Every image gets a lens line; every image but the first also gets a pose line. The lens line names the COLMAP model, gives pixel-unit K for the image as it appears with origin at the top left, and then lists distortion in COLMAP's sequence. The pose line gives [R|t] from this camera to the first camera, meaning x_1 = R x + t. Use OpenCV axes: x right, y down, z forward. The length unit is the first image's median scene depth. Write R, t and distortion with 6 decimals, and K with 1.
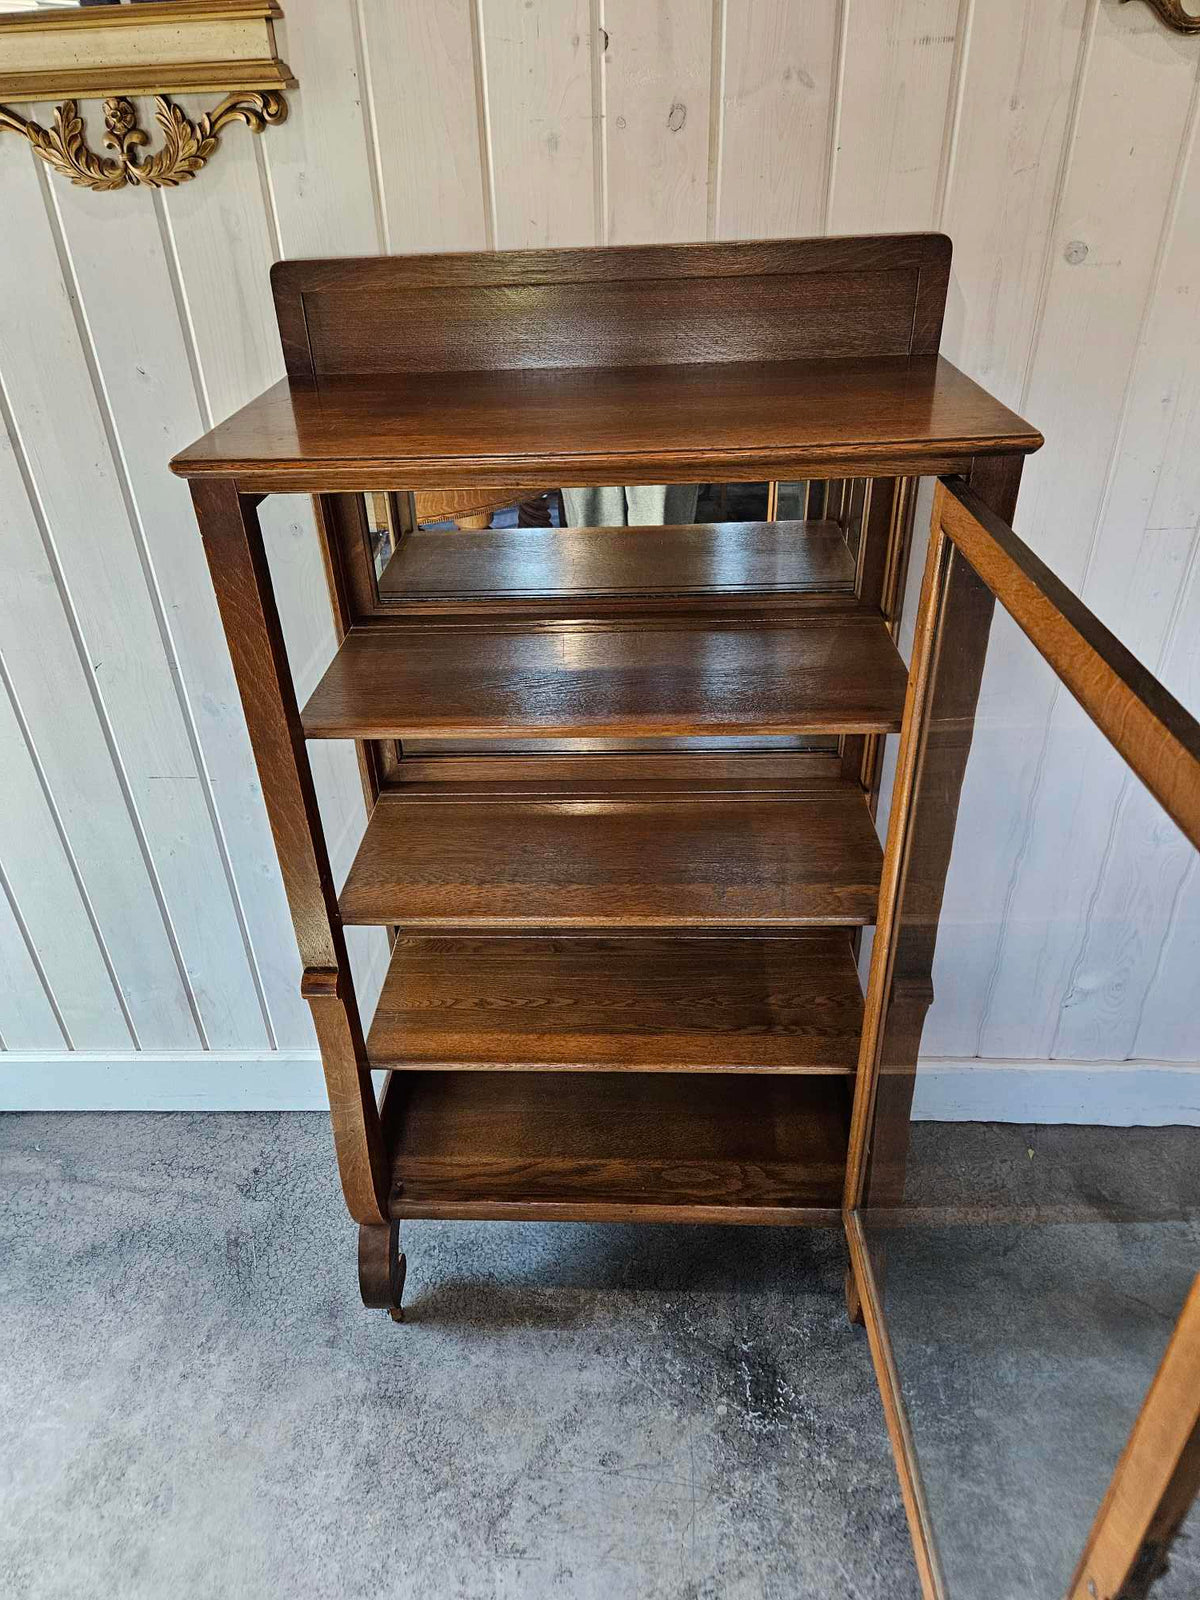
lens RADIAL K [[1062.4, 0, 577.9], [0, 1062.4, 782.8], [0, 0, 1]] dist [0.079268, -0.067796]
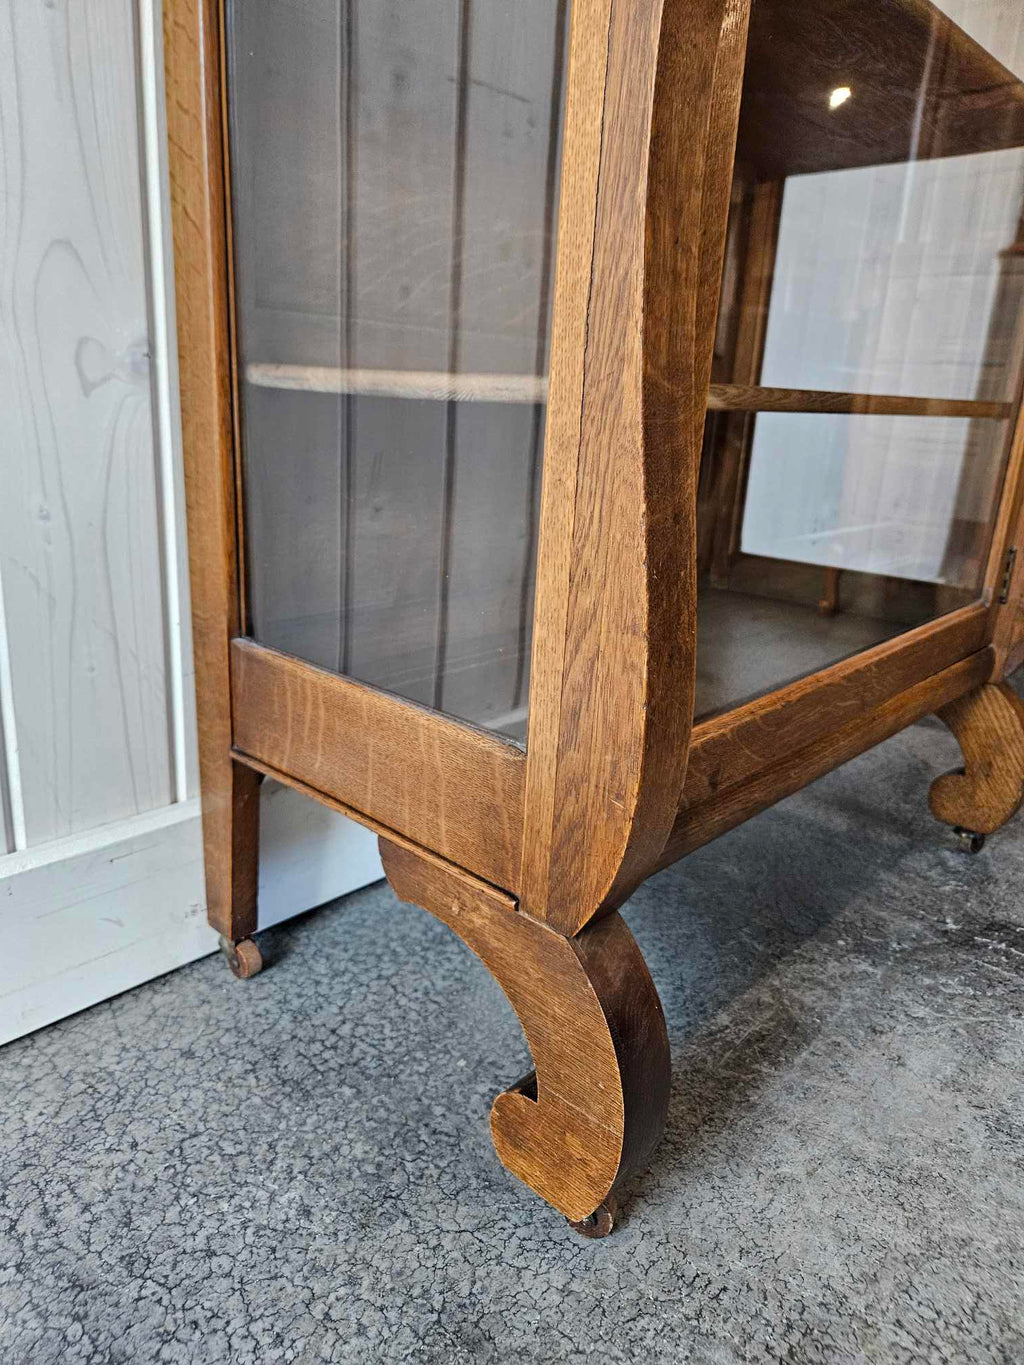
lens RADIAL K [[926.8, 0, 490.4], [0, 926.8, 664.9], [0, 0, 1]] dist [0.053017, -0.049137]
pose [[0.648629, -0.146371, 0.746897, -0.462772], [0.332755, 0.937113, -0.105327, 0.366239], [-0.684510, 0.316851, 0.656545, 0.826544]]
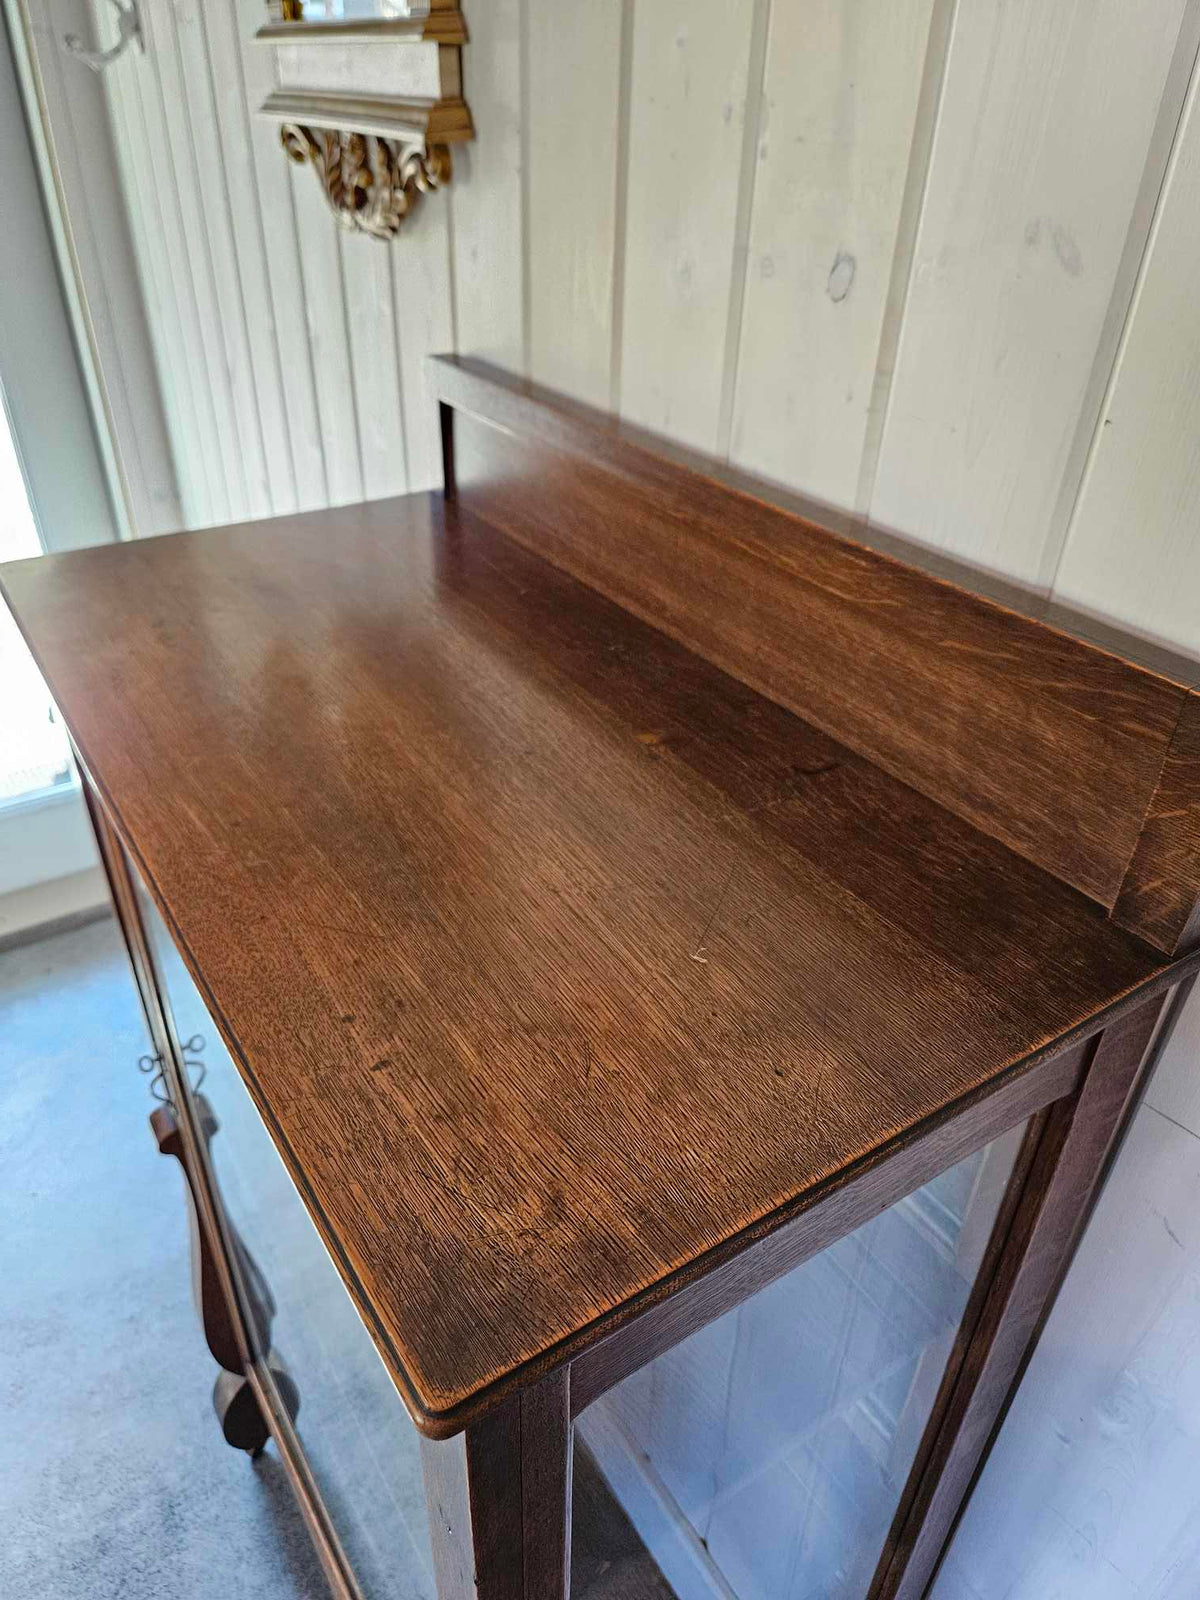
lens RADIAL K [[1091.8, 0, 591.5], [0, 1091.8, 778.9], [0, 0, 1]] dist [0.052516, -0.049362]
pose [[0.585925, 0.484213, -0.649792, 0.367756], [-0.459504, 0.859001, 0.225772, -0.374833], [0.667494, 0.166297, 0.725808, 0.465238]]
